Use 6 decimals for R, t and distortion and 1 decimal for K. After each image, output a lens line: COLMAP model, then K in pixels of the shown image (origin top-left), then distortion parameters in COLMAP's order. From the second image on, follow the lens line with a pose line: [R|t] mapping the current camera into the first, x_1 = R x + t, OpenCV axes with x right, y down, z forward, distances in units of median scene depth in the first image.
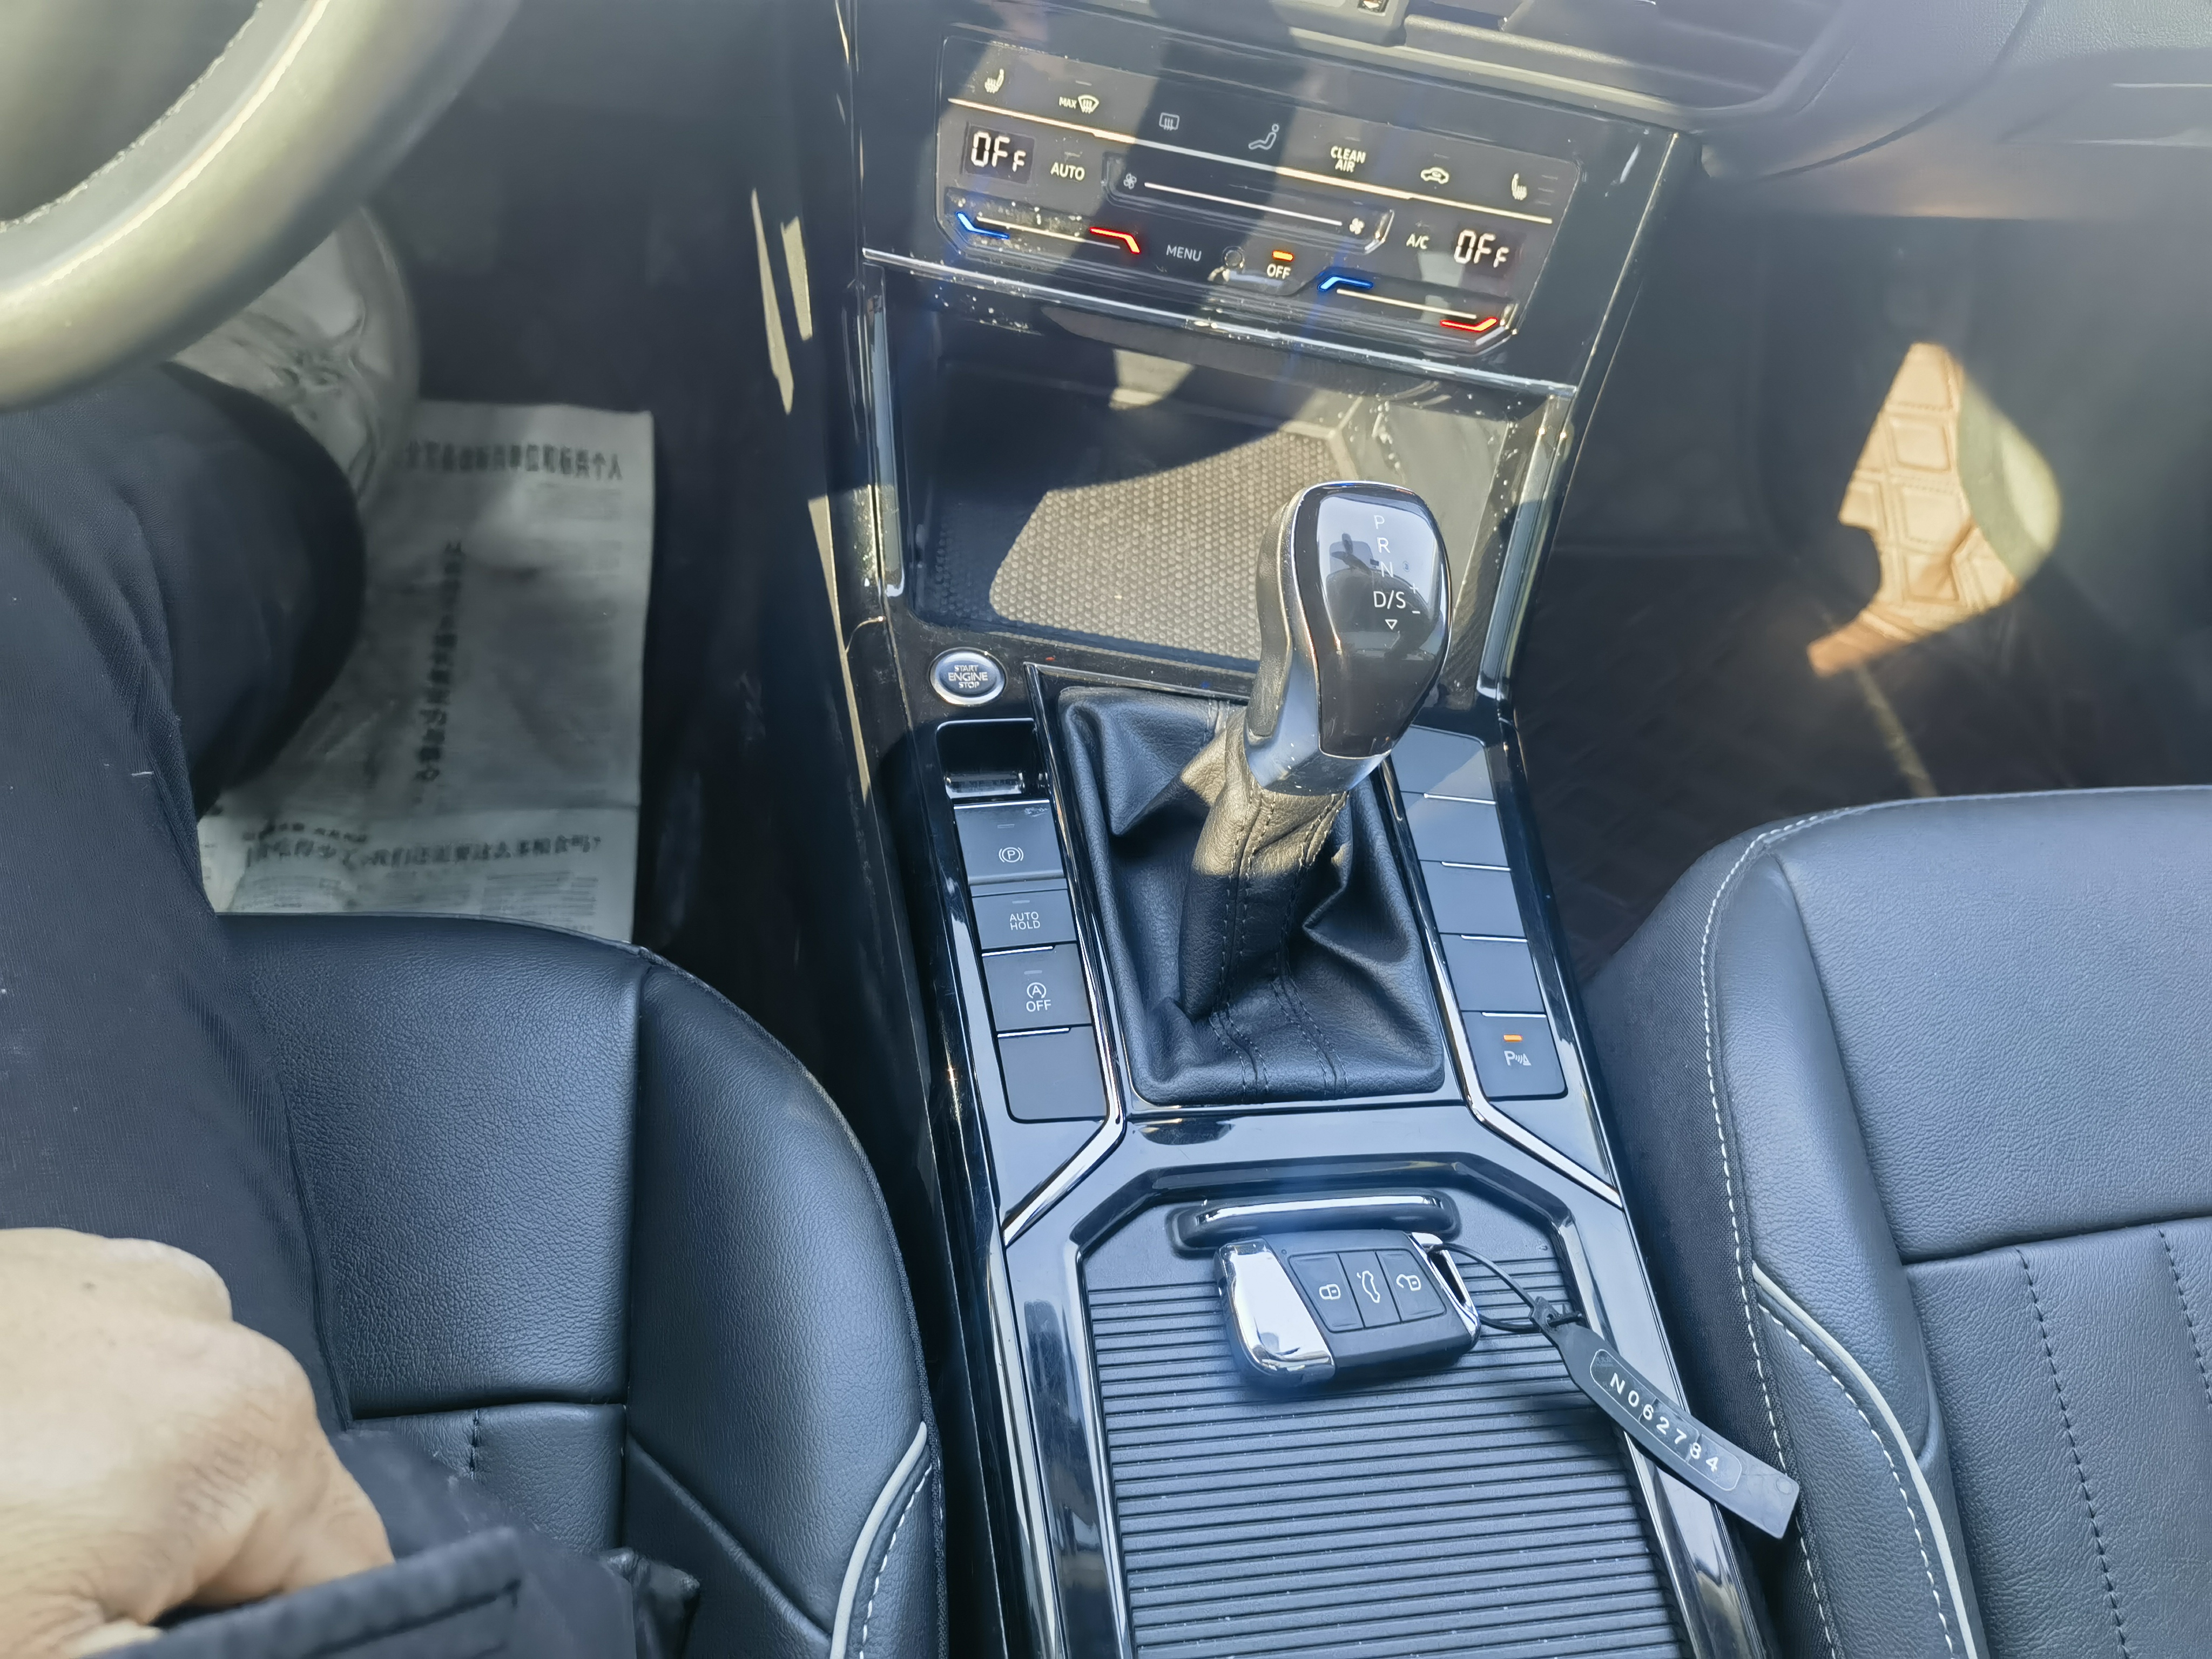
lens RADIAL K [[1723.2, 0, 1080.3], [0, 1723.2, 798.9], [0, 0, 1]] dist [0.062519, -0.002705]
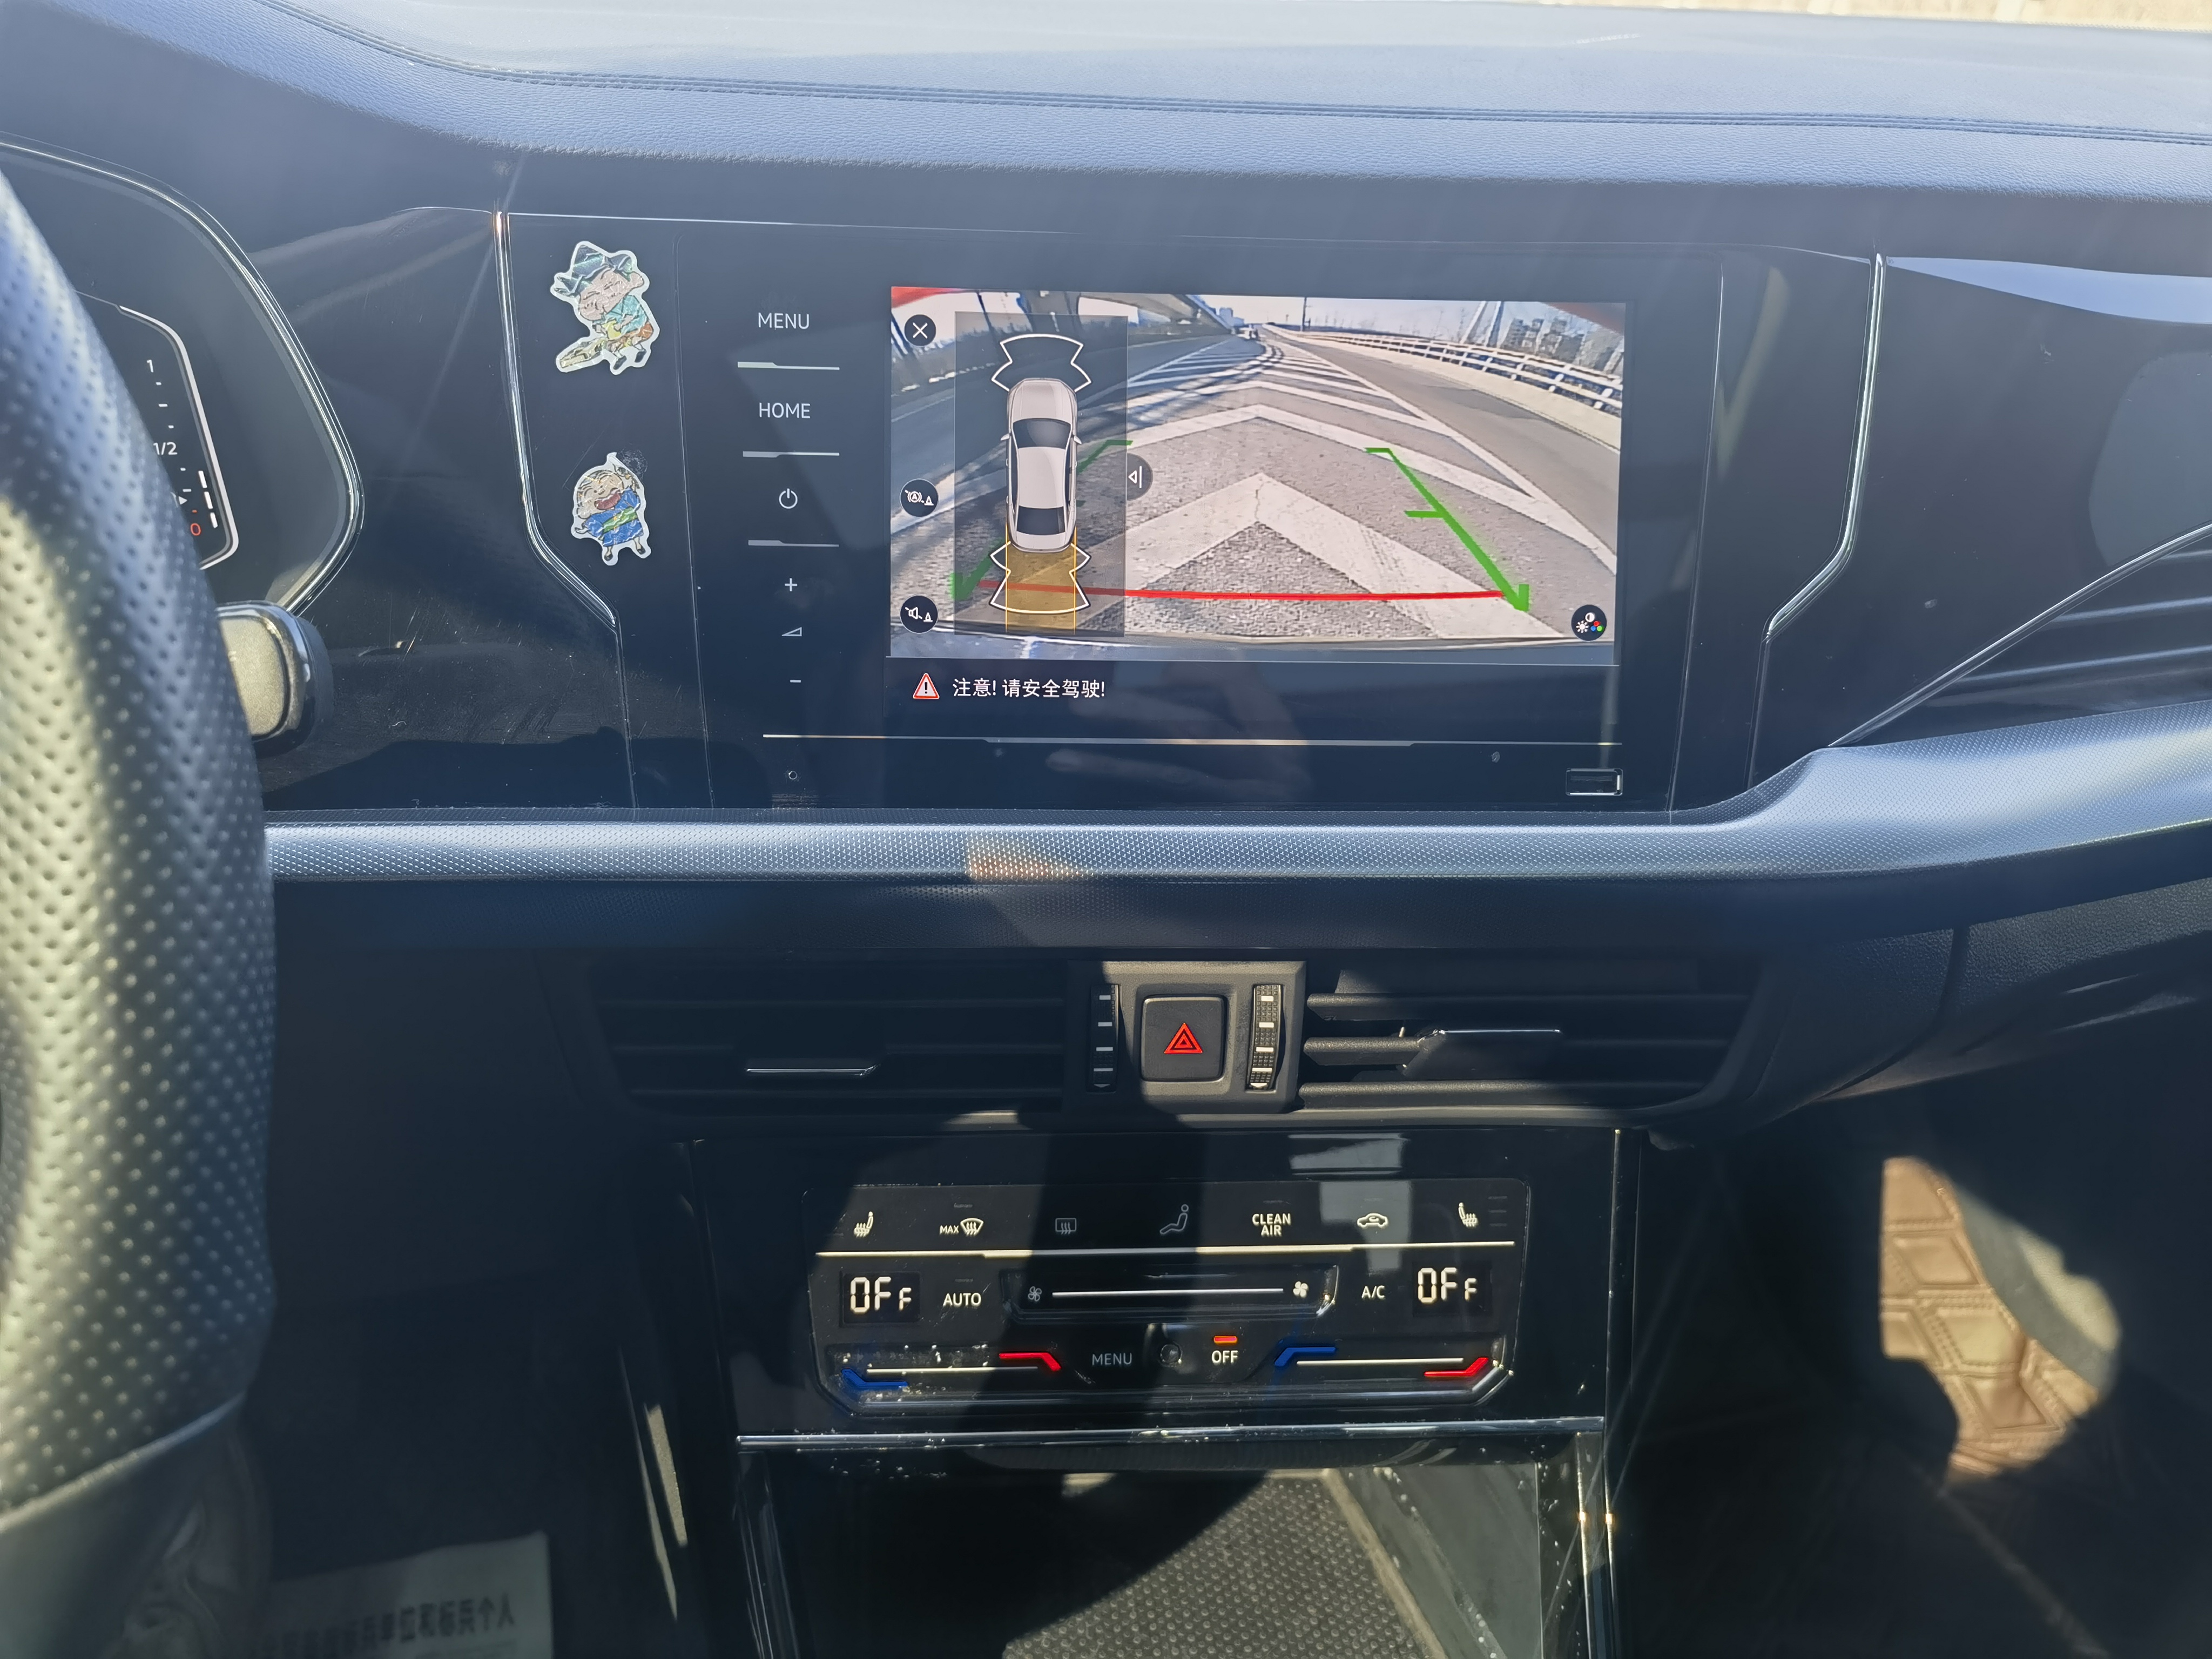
lens RADIAL K [[1768.9, 0, 1075.9], [0, 1768.9, 814.1], [0, 0, 1]] dist [-0.002912, -0.001251]
pose [[0.980833, -0.183652, 0.065104, 0.034607], [0.193538, 0.879535, -0.434698, -0.174443], [0.022572, 0.438966, 0.898220, 0.097842]]
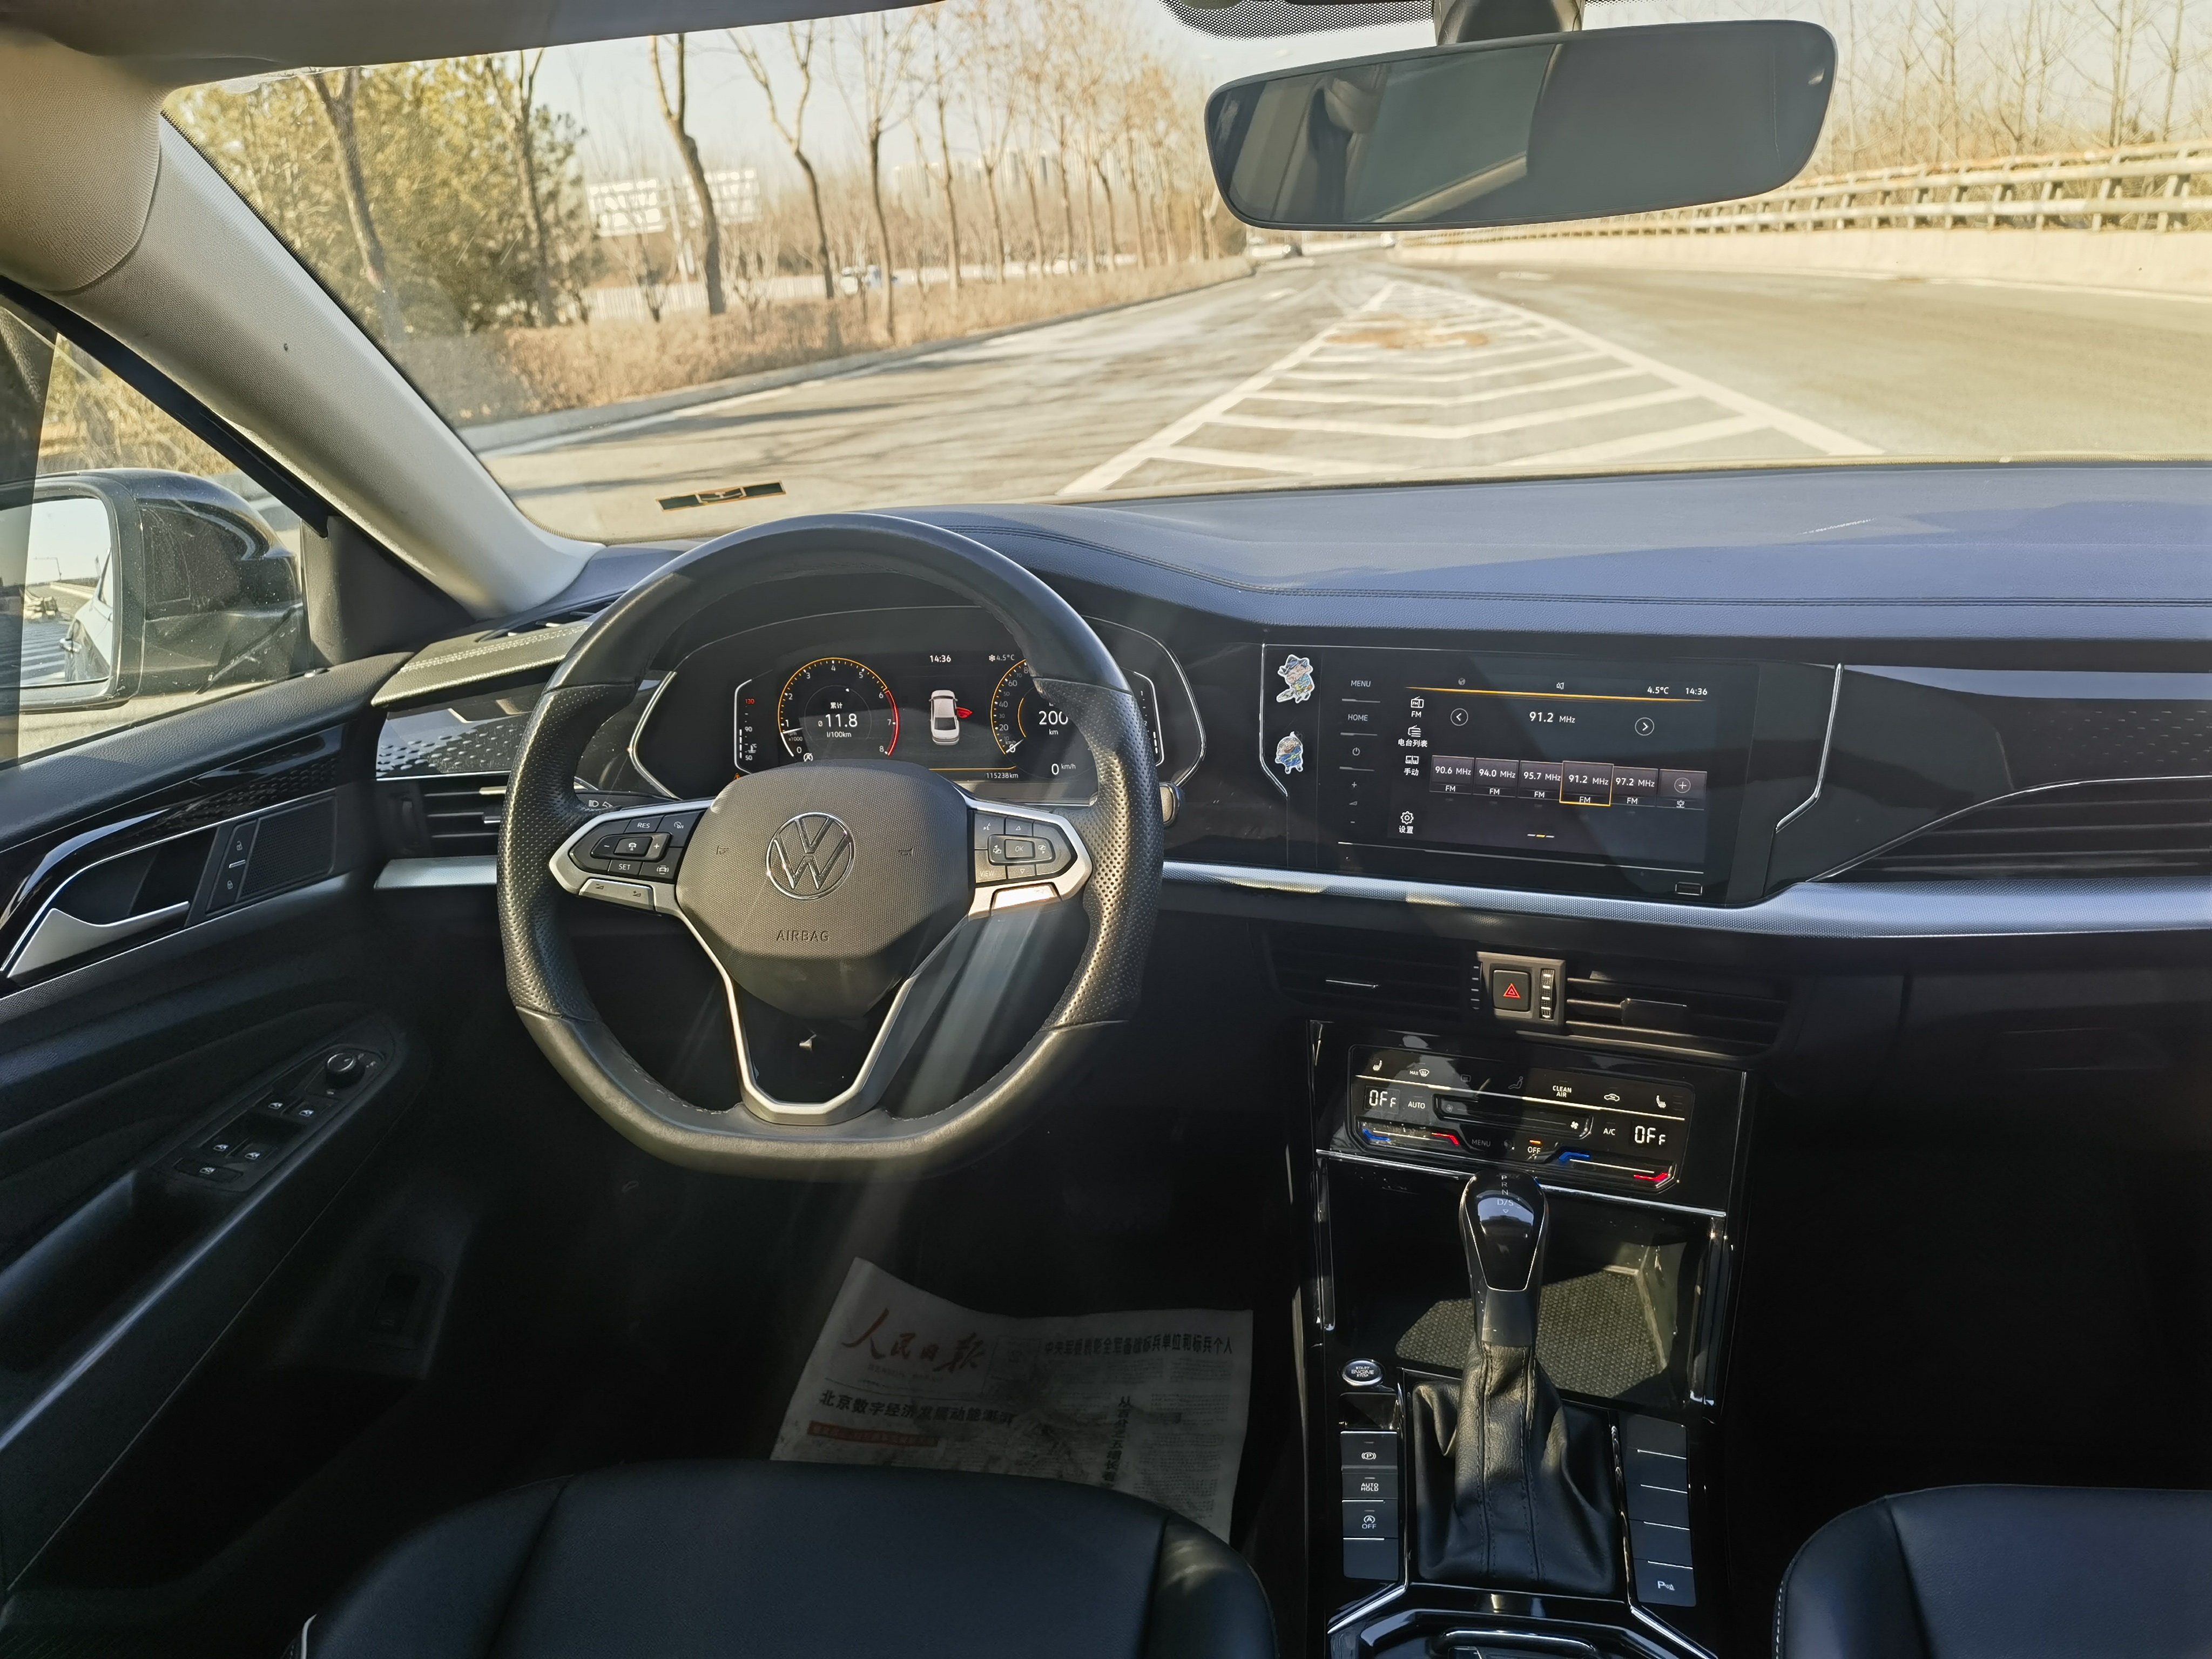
lens RADIAL K [[1768.9, 0, 1075.9], [0, 1768.9, 814.1], [0, 0, 1]] dist [-0.002912, -0.001251]
pose [[0.919376, -0.115974, -0.375896, 0.411647], [-0.122978, 0.822927, -0.554678, 0.500659], [0.373663, 0.556184, 0.742317, -0.771098]]
